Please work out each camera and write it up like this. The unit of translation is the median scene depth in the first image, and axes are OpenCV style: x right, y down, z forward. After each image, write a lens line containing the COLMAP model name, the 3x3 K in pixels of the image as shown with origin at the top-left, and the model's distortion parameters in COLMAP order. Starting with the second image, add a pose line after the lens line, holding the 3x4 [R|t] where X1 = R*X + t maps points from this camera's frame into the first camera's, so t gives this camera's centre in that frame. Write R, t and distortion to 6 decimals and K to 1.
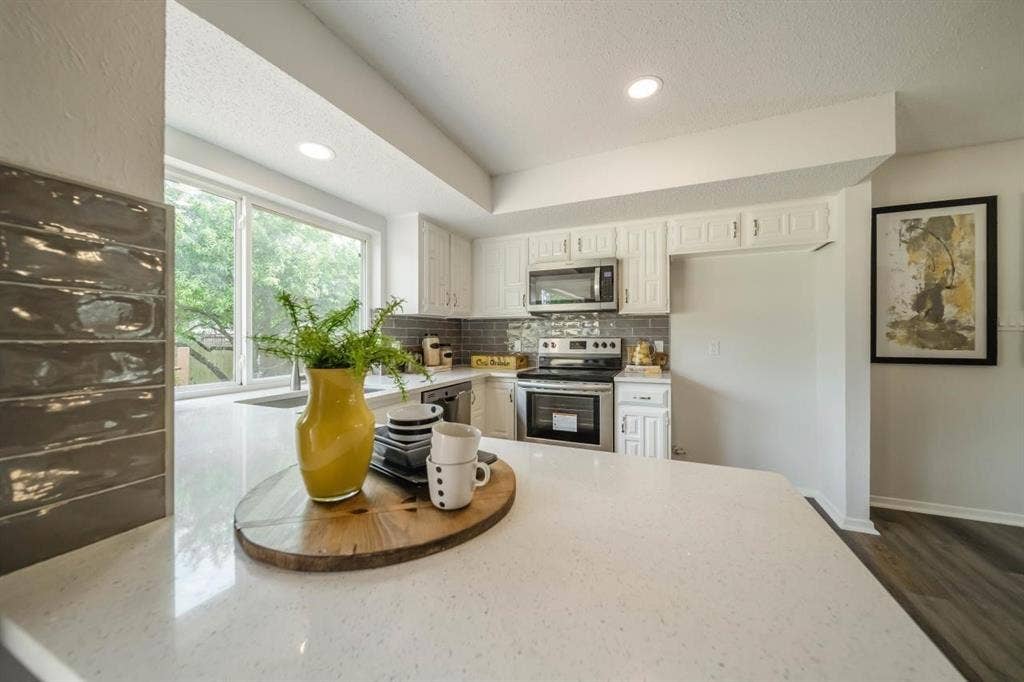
lens RADIAL K [[364.9, 0, 515.6], [0, 364.9, 334.0], [0, 0, 1]] dist [-0.002563, -0.000995]
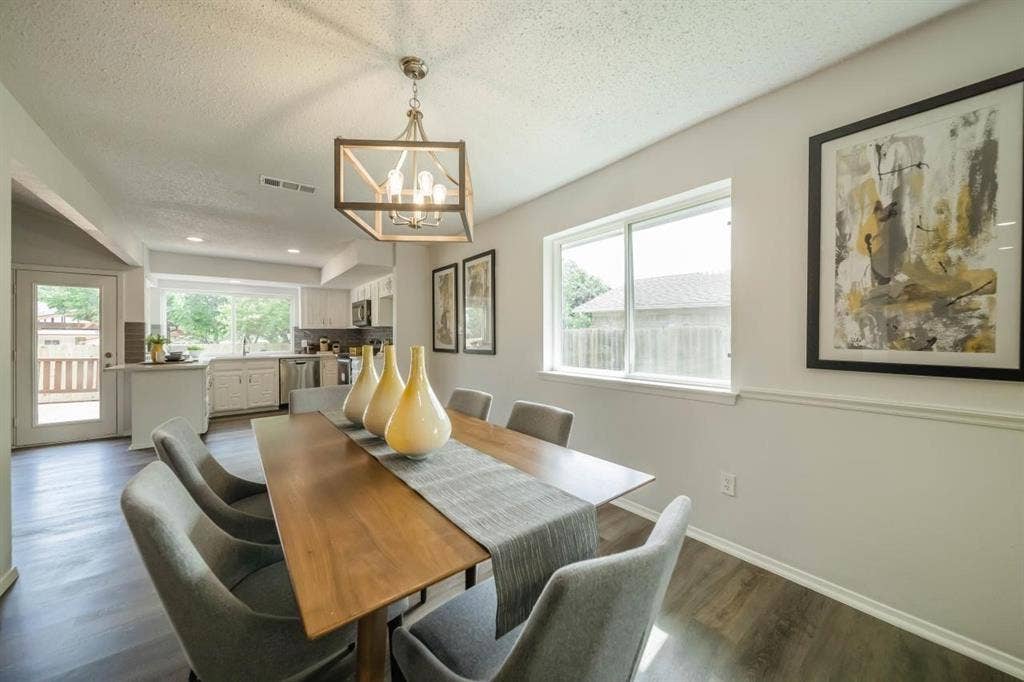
lens RADIAL K [[364.9, 0, 510.0], [0, 364.9, 336.1], [0, 0, 1]] dist [-0.002563, -0.000995]
pose [[0.876478, -0.005577, -0.481410, 2.148879], [0.009856, 0.999931, 0.006360, -0.009184], [0.481342, -0.010319, 0.876472, -0.457734]]
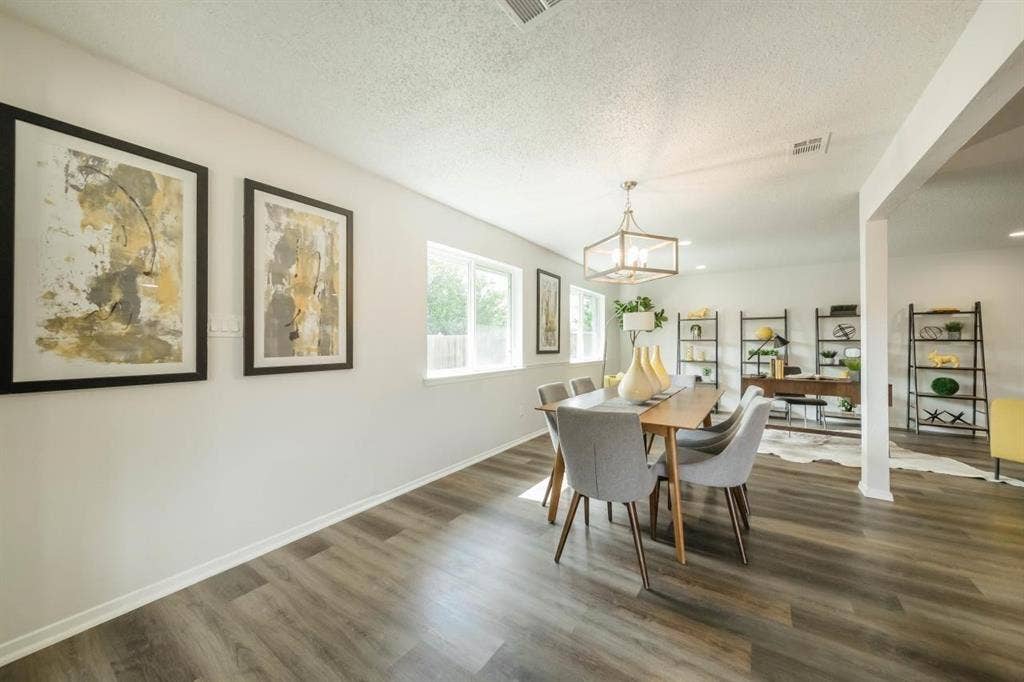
lens RADIAL K [[364.9, 0, 513.5], [0, 364.9, 343.3], [0, 0, 1]] dist [-0.002563, -0.000995]
pose [[0.182579, 0.001437, 0.983190, 0.571472], [0.004419, 0.999988, -0.002283, 0.009015], [-0.983181, 0.004761, 0.182571, 0.163104]]
